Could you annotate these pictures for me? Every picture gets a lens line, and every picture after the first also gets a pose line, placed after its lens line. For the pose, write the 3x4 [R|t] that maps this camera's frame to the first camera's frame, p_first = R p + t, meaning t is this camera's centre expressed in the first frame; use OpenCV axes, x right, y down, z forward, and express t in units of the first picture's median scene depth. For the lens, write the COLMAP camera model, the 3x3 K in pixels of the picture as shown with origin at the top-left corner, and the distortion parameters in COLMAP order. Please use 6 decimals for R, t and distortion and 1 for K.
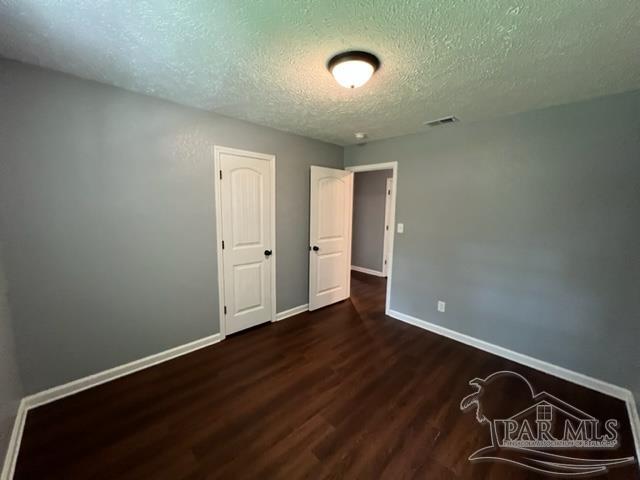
lens RADIAL K [[255.7, 0, 320.7], [0, 255.7, 242.1], [0, 0, 1]] dist [-0.001163, -0.000188]
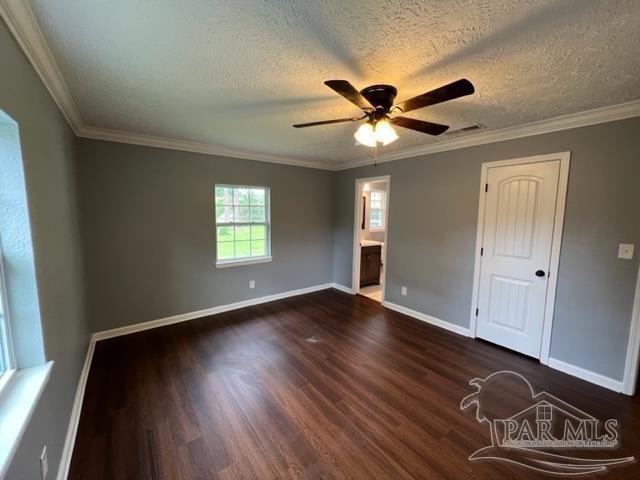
lens RADIAL K [[255.7, 0, 319.9], [0, 255.7, 241.3], [0, 0, 1]] dist [-0.001163, -0.000188]
pose [[-0.111120, 0.092466, -0.989496, 0.684914], [-0.150687, 0.982583, 0.108742, -0.041420], [0.982317, 0.161188, -0.095252, 0.375019]]
